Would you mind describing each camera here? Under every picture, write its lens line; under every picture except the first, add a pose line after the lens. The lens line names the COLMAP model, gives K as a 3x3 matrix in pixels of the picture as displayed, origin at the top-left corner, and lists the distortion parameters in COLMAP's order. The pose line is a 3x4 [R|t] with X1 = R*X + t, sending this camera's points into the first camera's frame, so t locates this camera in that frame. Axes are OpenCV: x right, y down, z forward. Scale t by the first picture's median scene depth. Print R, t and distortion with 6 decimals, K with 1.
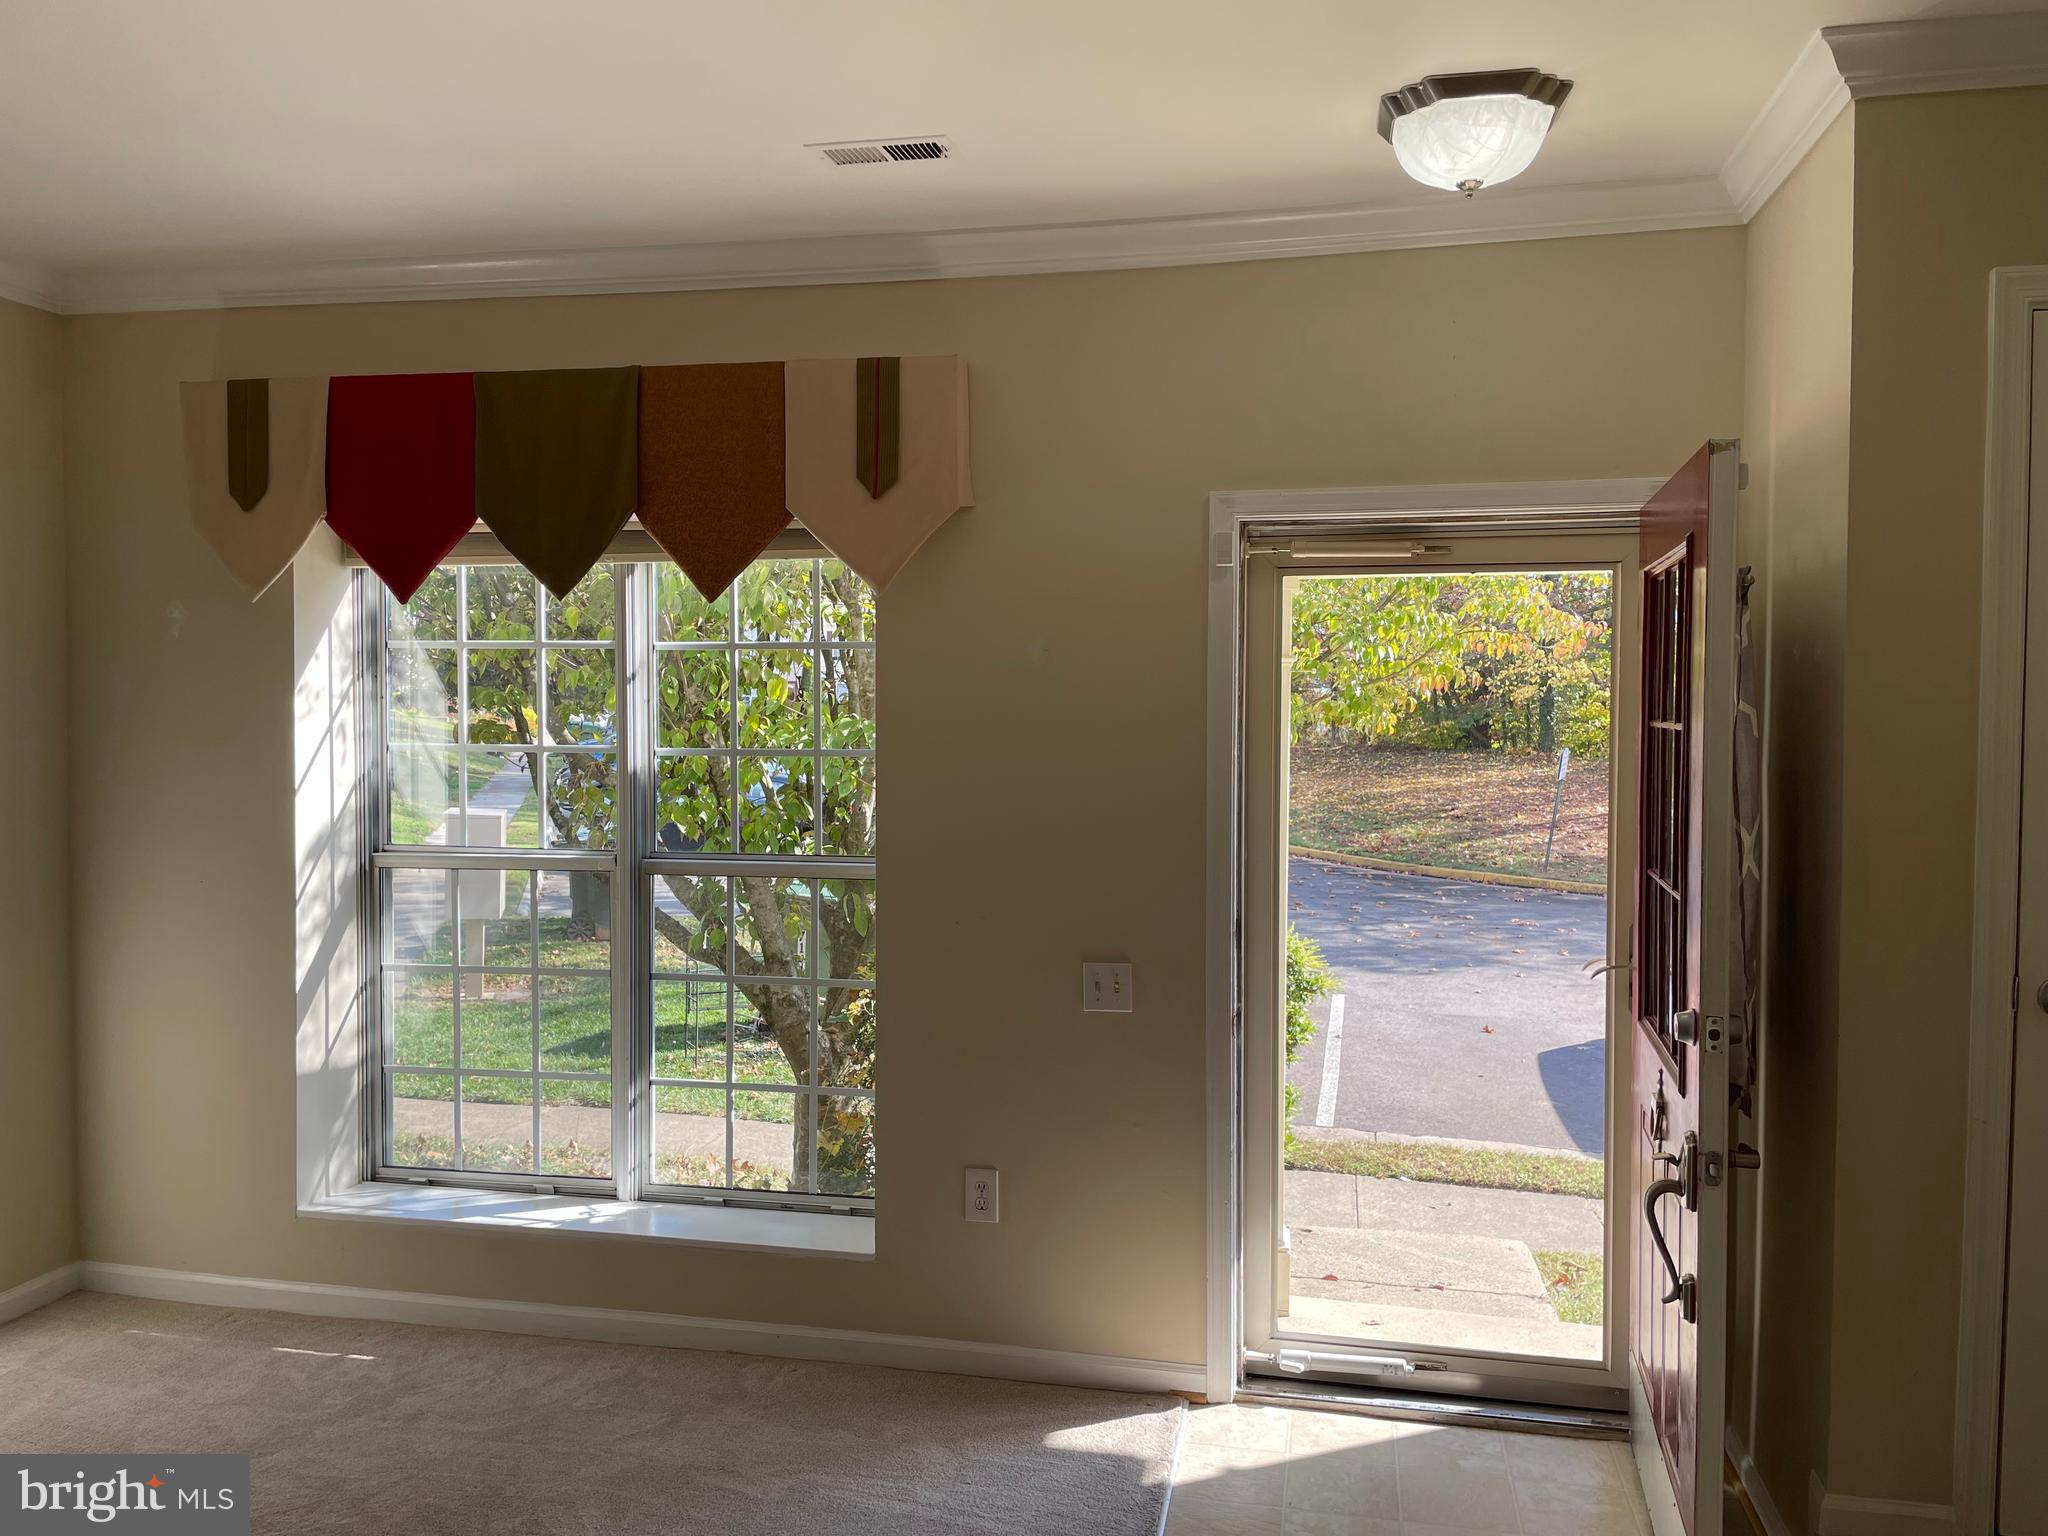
lens RADIAL K [[1539.2, 0, 1028.6], [0, 1539.2, 764.8], [0, 0, 1]] dist [0.095545, -0.122885]
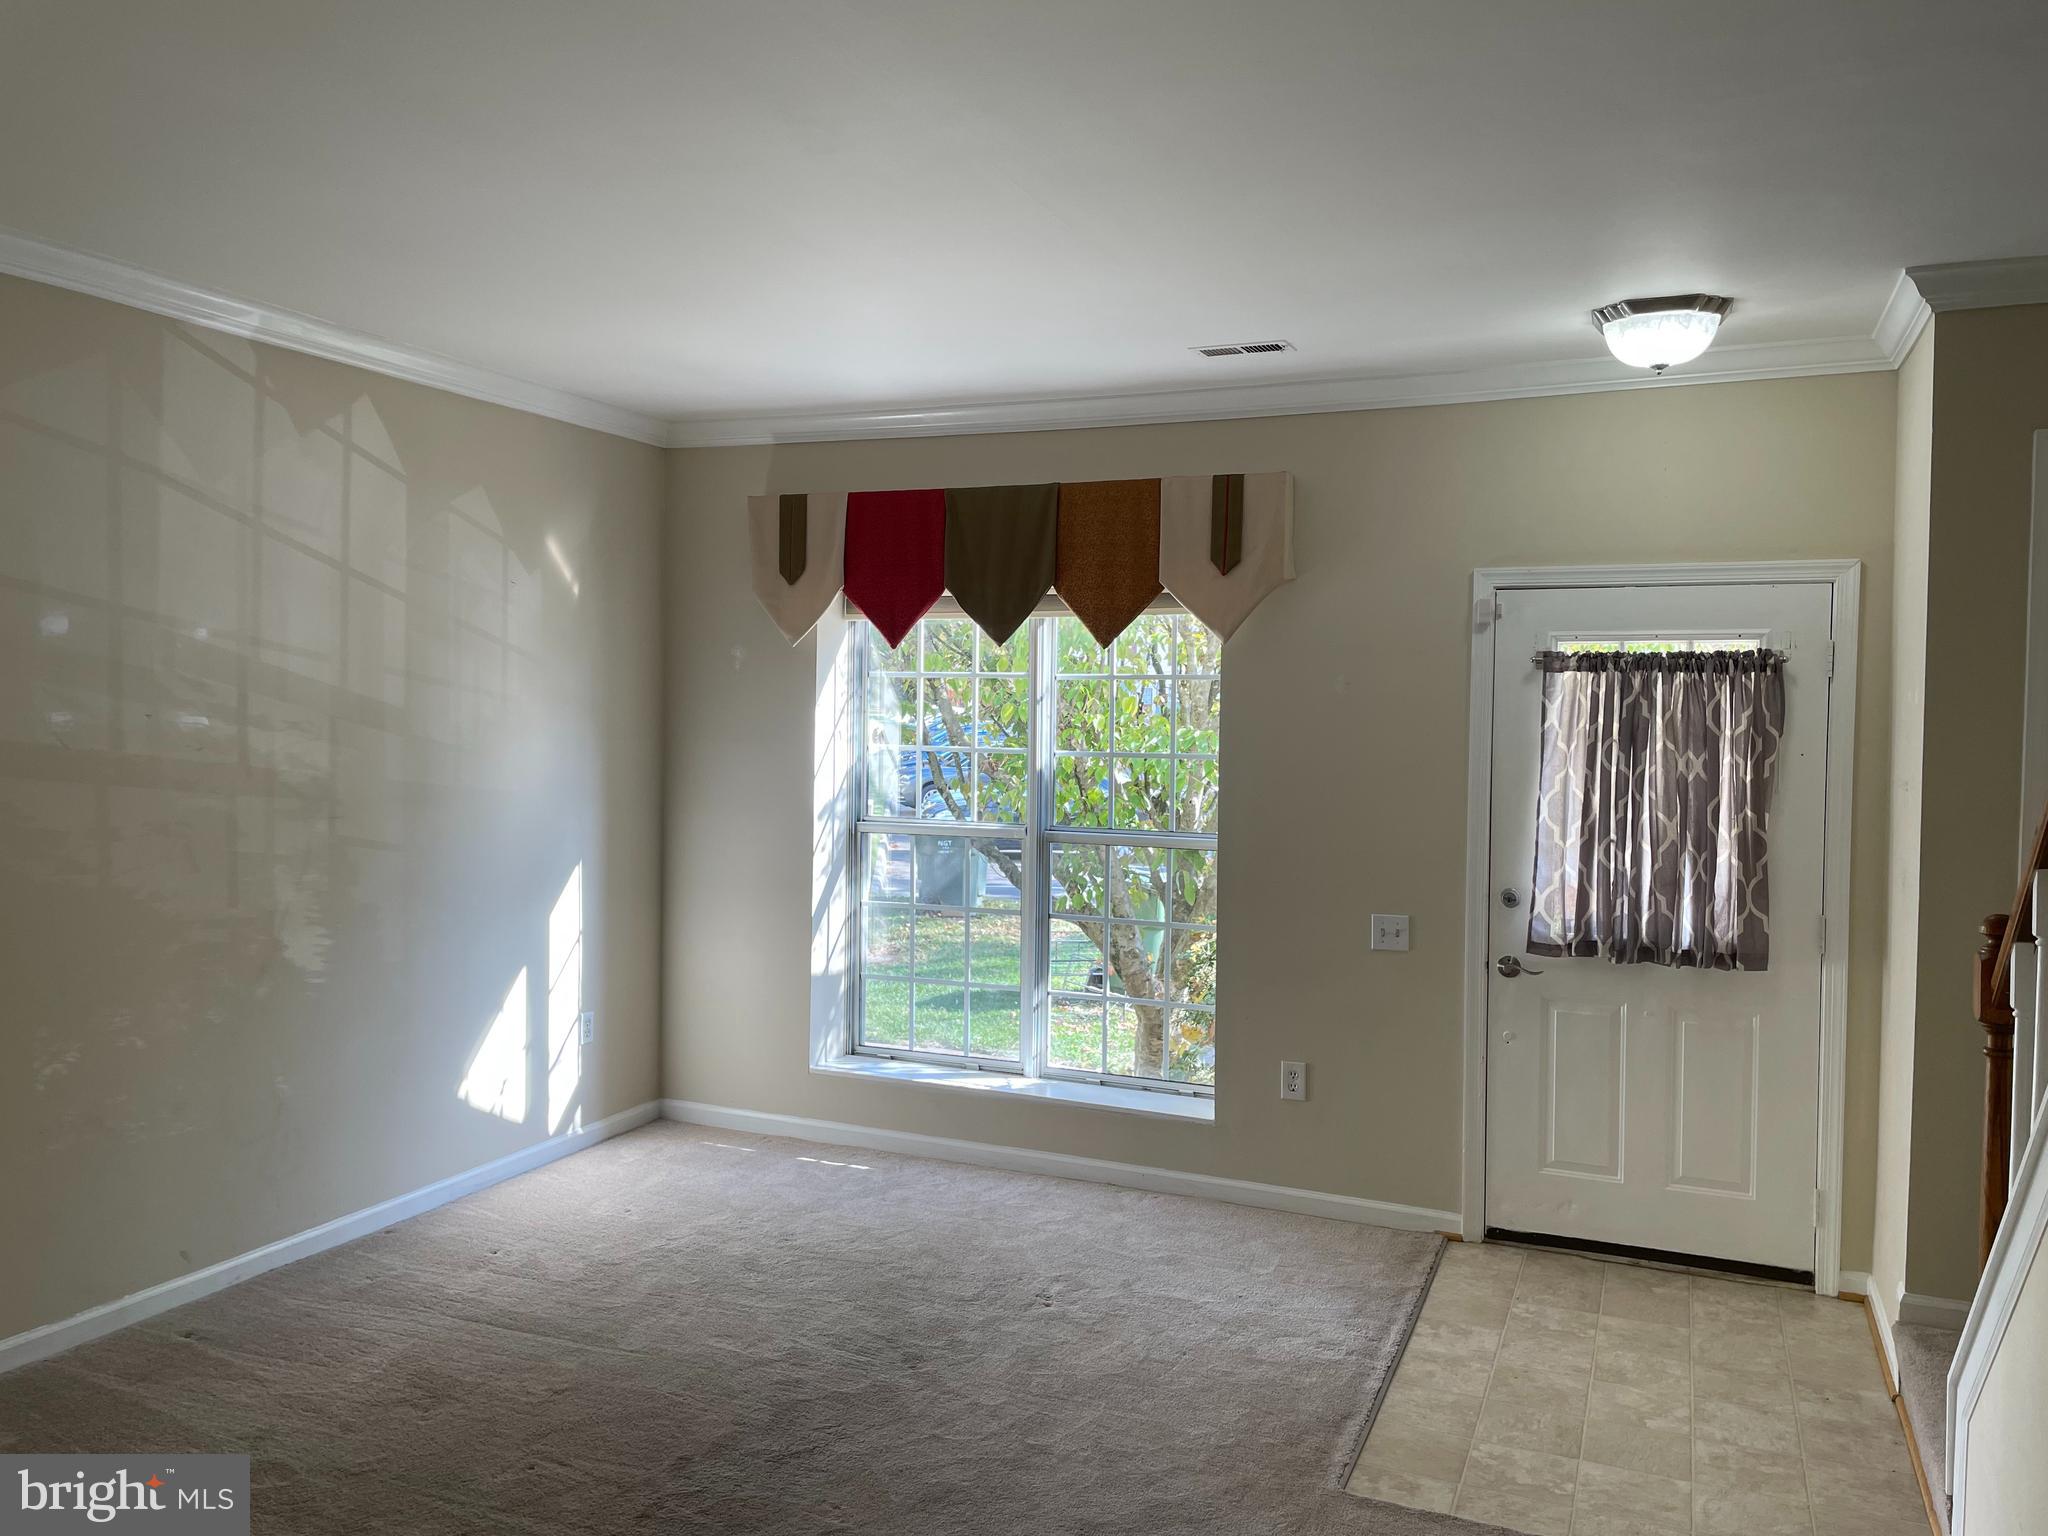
lens RADIAL K [[1539.2, 0, 1015.0], [0, 1539.2, 755.4], [0, 0, 1]] dist [0.095545, -0.122885]
pose [[0.979554, 0.016173, -0.200530, -0.001649], [-0.017735, 0.999825, -0.005996, 0.002531], [0.200398, 0.009430, 0.979669, -0.358368]]
